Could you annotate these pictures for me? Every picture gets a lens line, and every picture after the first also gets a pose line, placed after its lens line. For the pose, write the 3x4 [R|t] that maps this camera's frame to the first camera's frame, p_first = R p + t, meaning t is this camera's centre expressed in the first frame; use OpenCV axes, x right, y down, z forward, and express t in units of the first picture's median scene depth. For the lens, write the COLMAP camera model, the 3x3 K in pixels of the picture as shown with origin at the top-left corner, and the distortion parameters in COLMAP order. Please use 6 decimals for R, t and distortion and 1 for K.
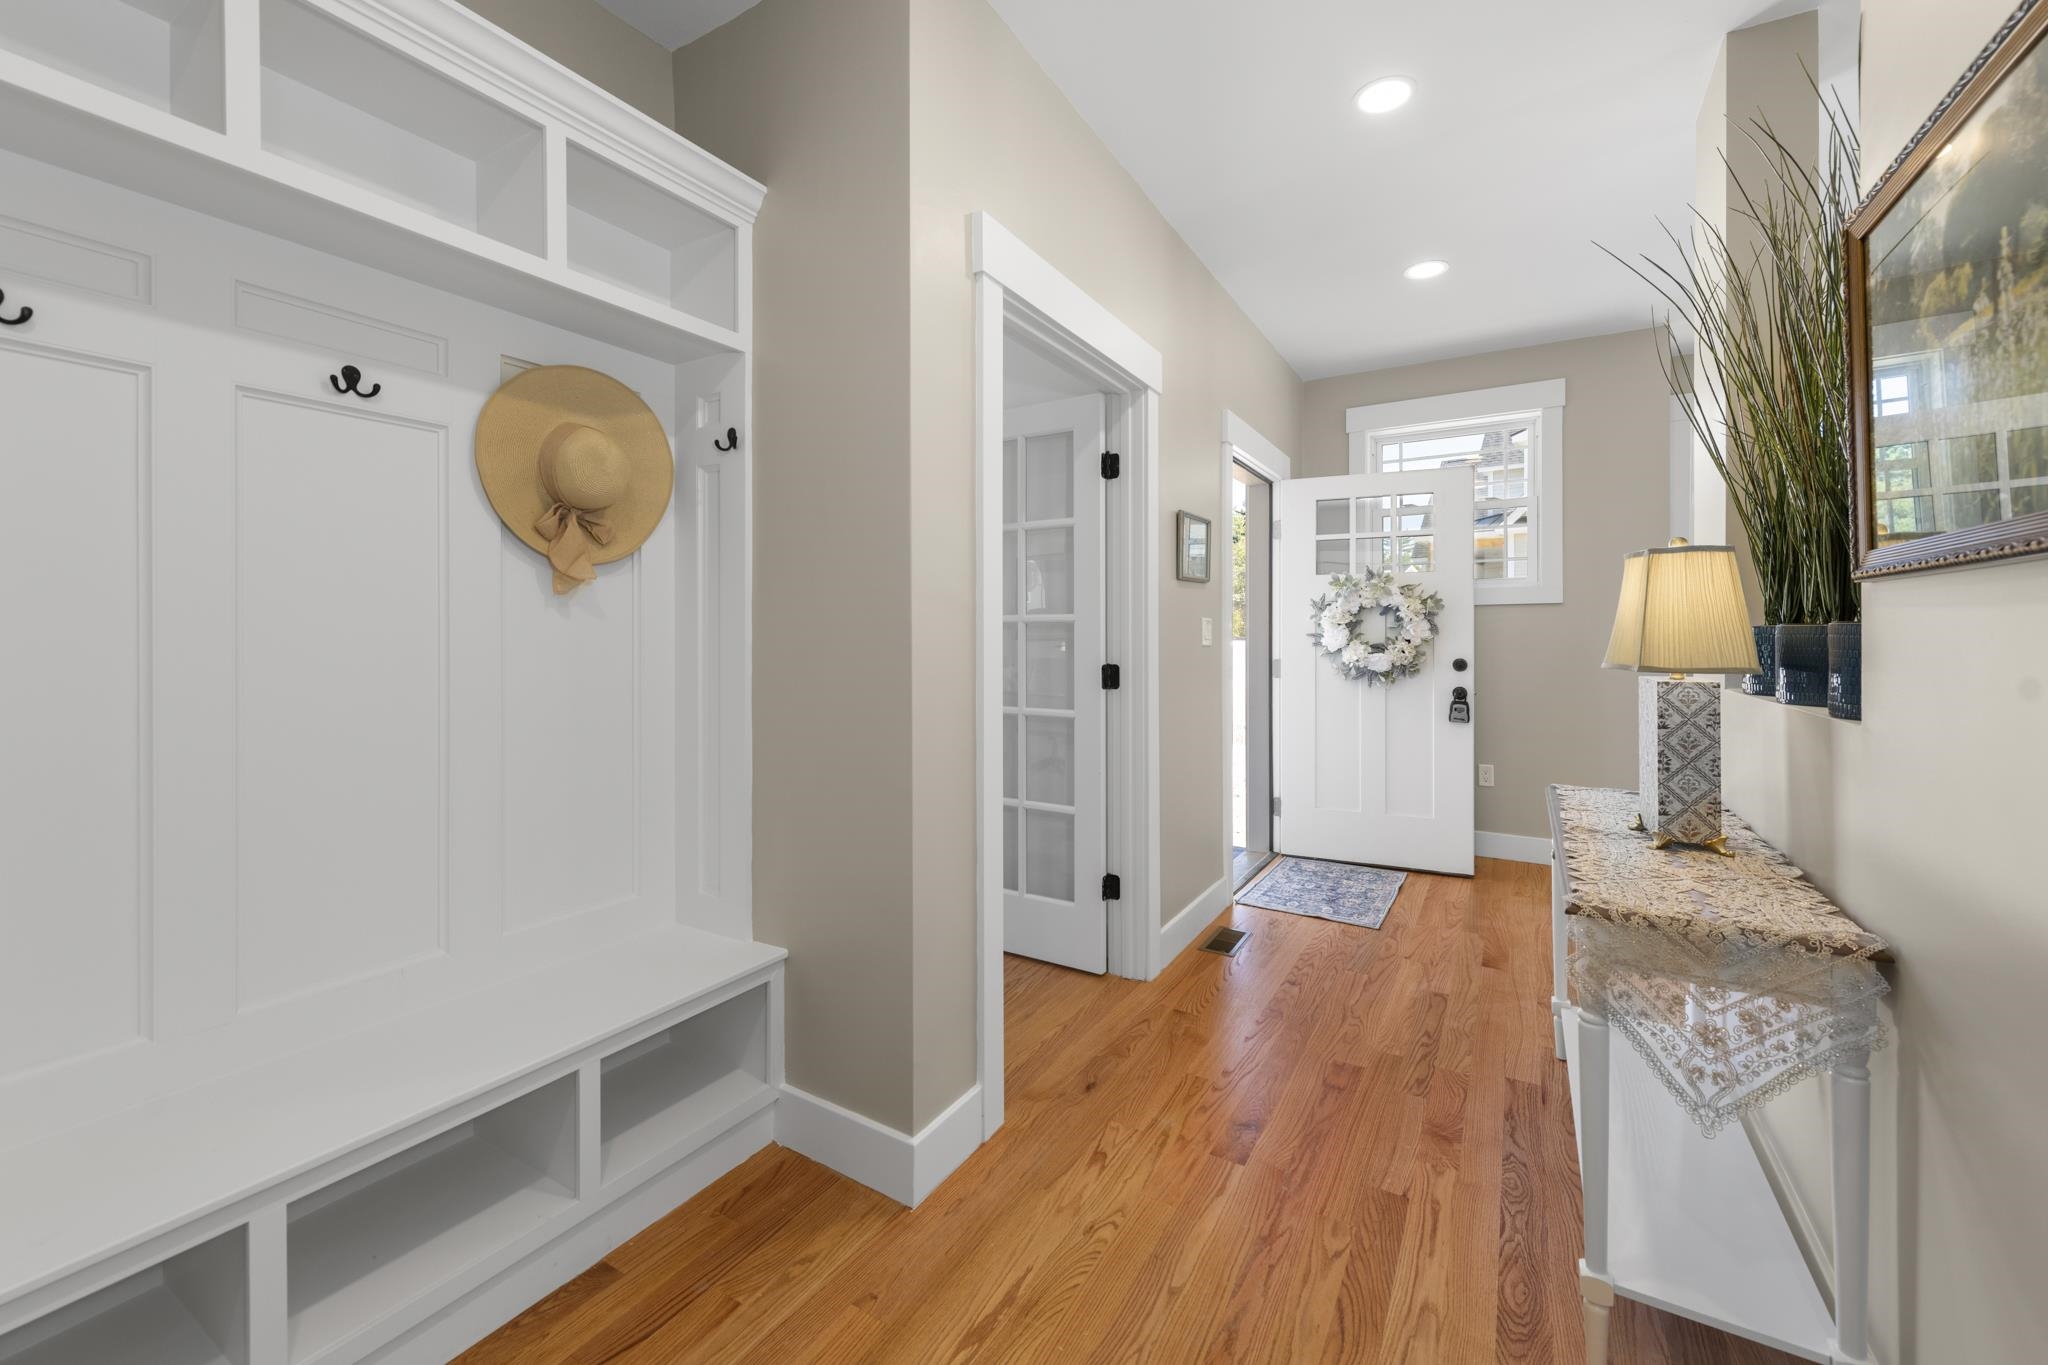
lens RADIAL K [[808.3, 0, 1023.4], [0, 808.3, 655.0], [0, 0, 1]] dist [0.018904, -0.004834]
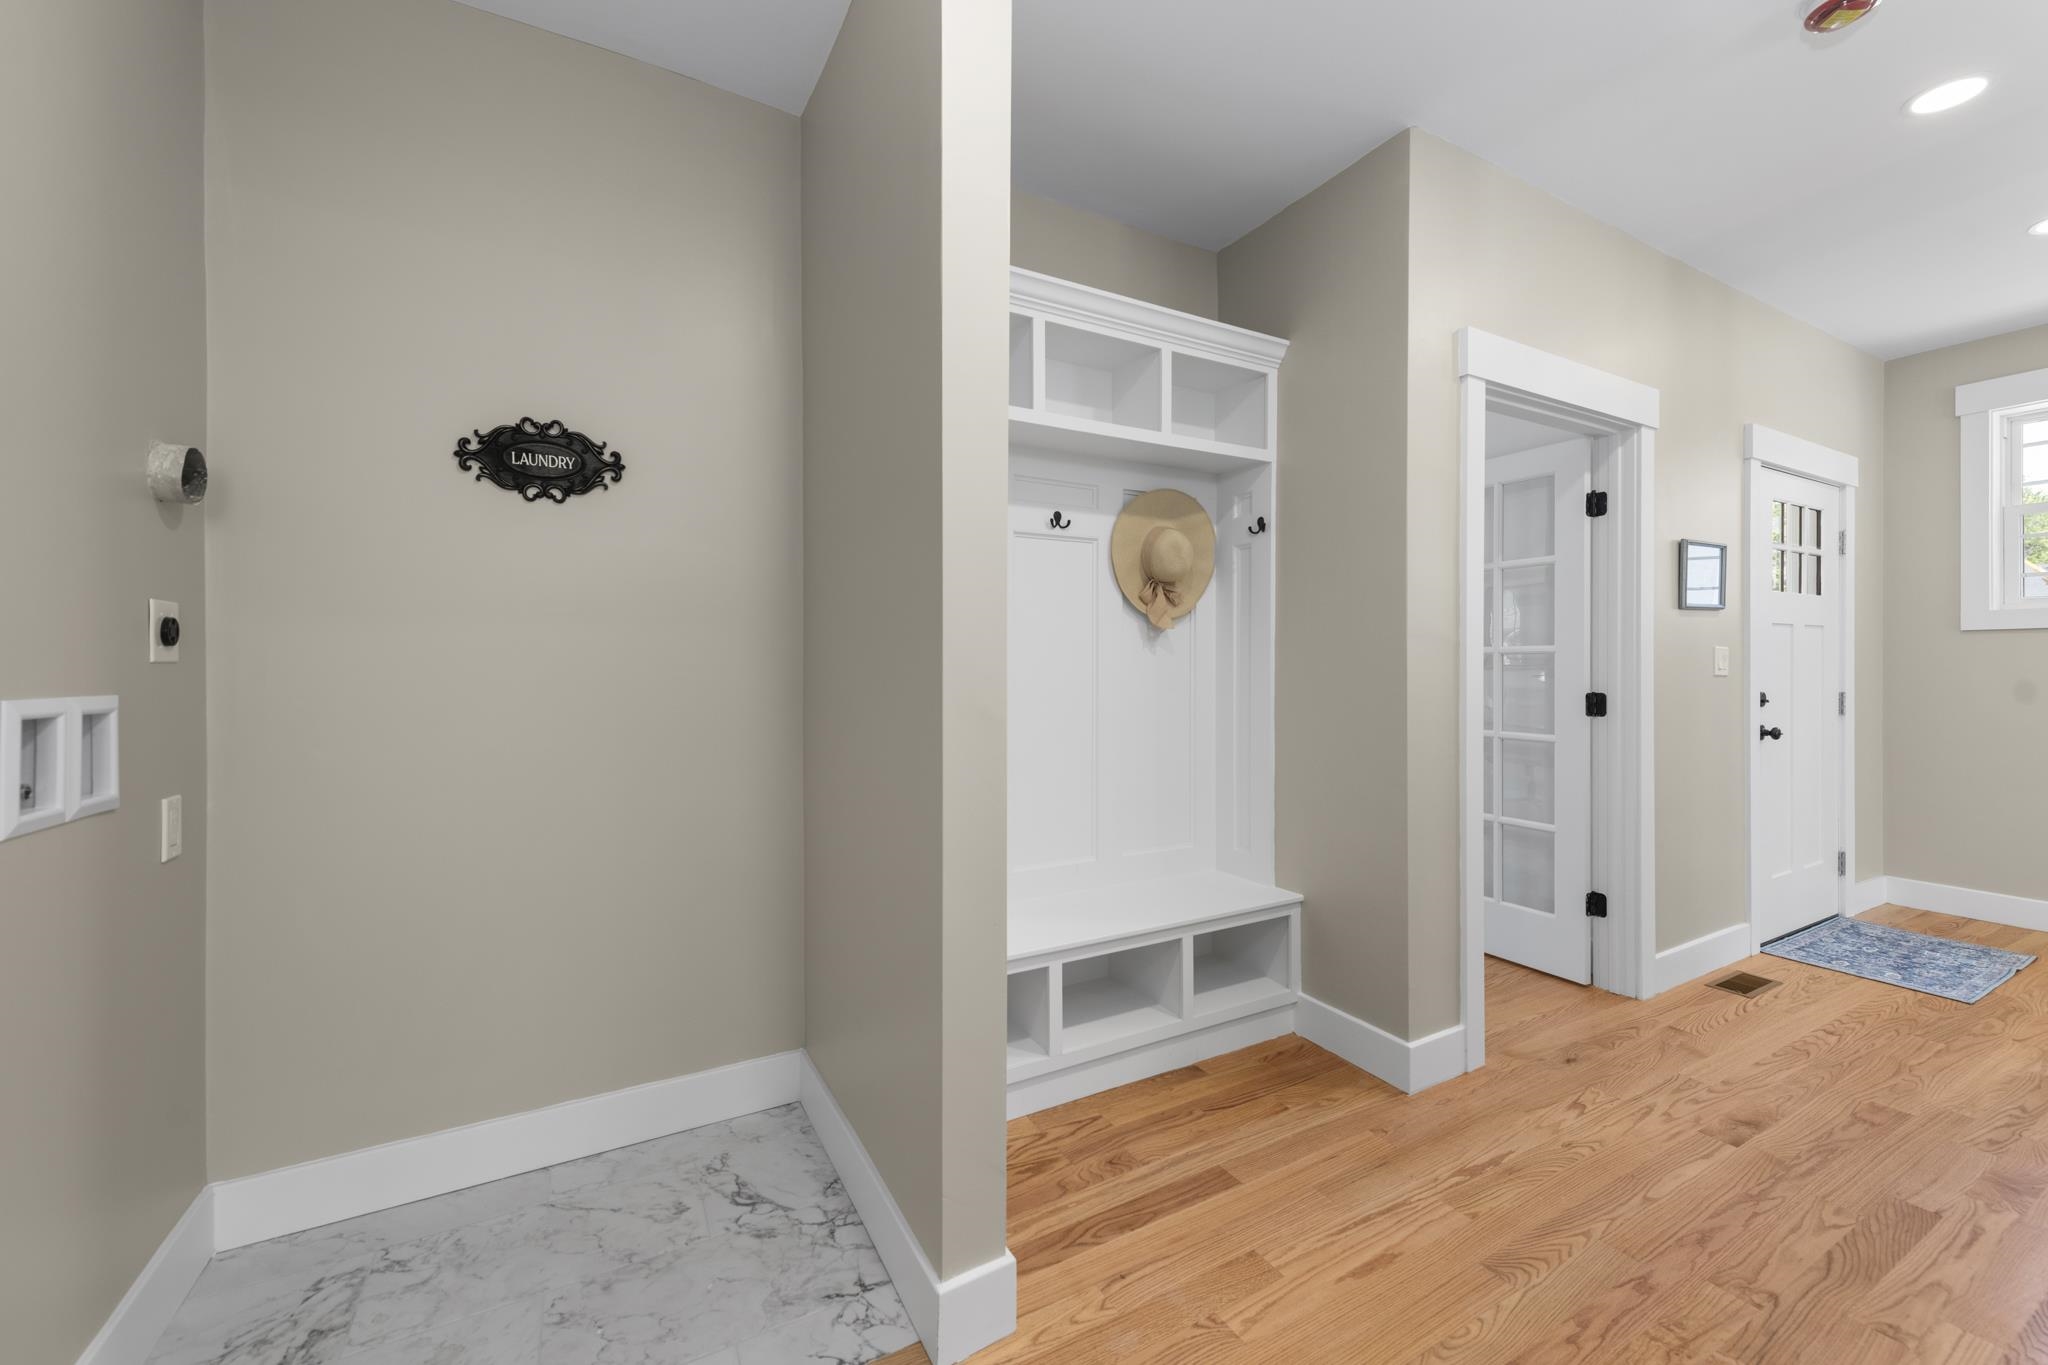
lens RADIAL K [[802.9, 0, 1036.6], [0, 802.9, 669.5], [0, 0, 1]] dist [0.017834, -0.004580]
pose [[0.872772, 0.004105, -0.488111, -0.020836], [-0.011105, 0.999873, -0.011447, 0.002244], [0.488002, 0.015412, 0.872707, -0.415525]]
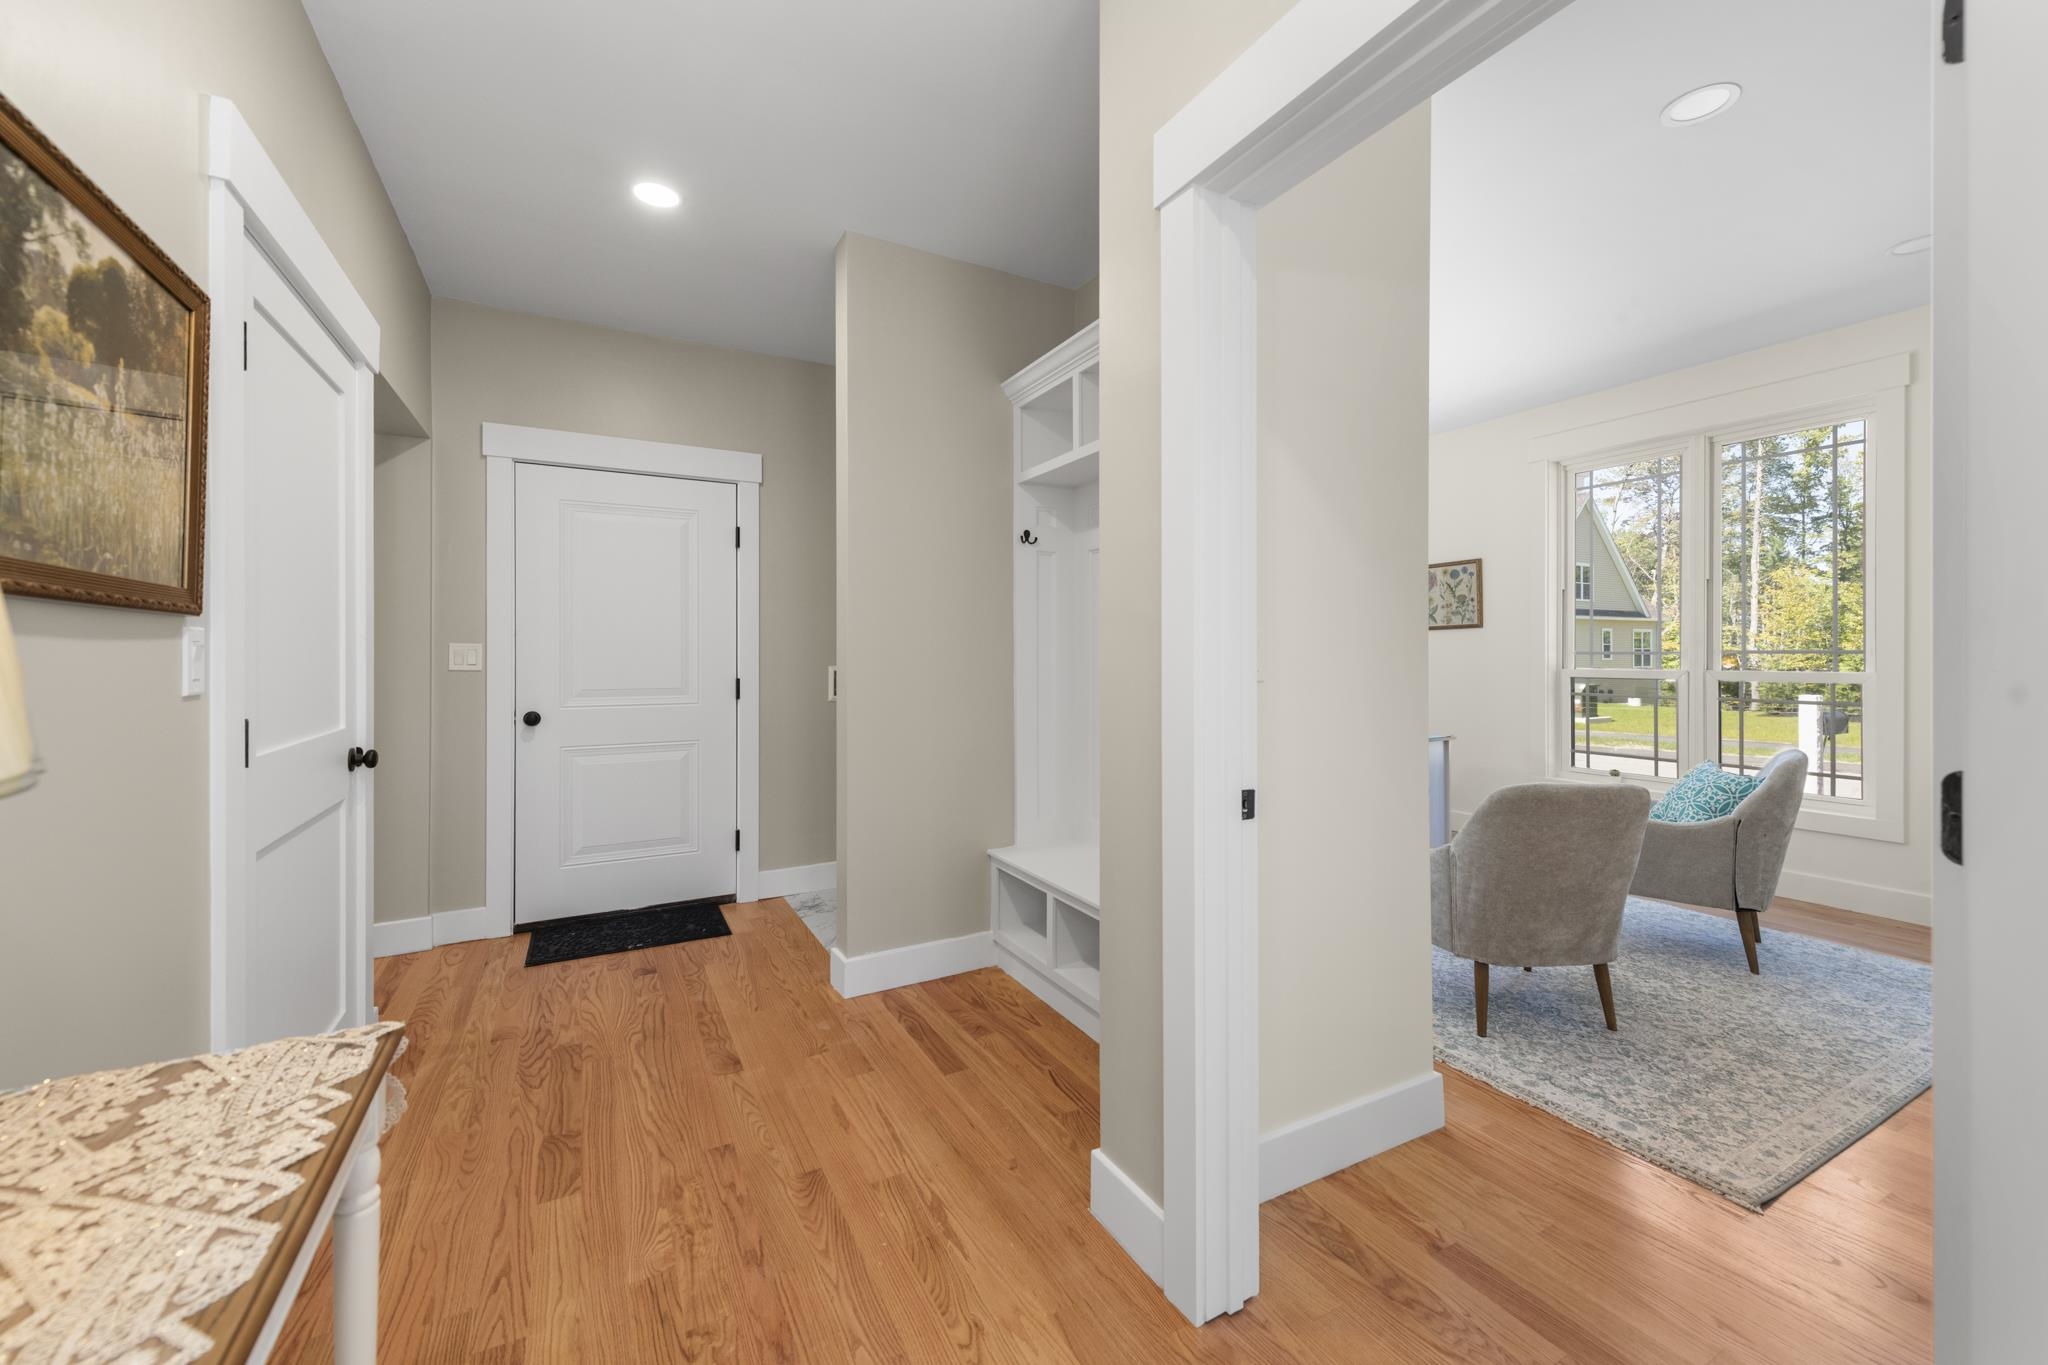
lens RADIAL K [[806.3, 0, 1037.6], [0, 806.3, 664.0], [0, 0, 1]] dist [0.020202, -0.007120]
pose [[-0.492492, 0.010615, -0.870252, 0.696018], [-0.012643, 0.999733, 0.019350, -0.028932], [0.870225, 0.020533, -0.492226, 1.265194]]
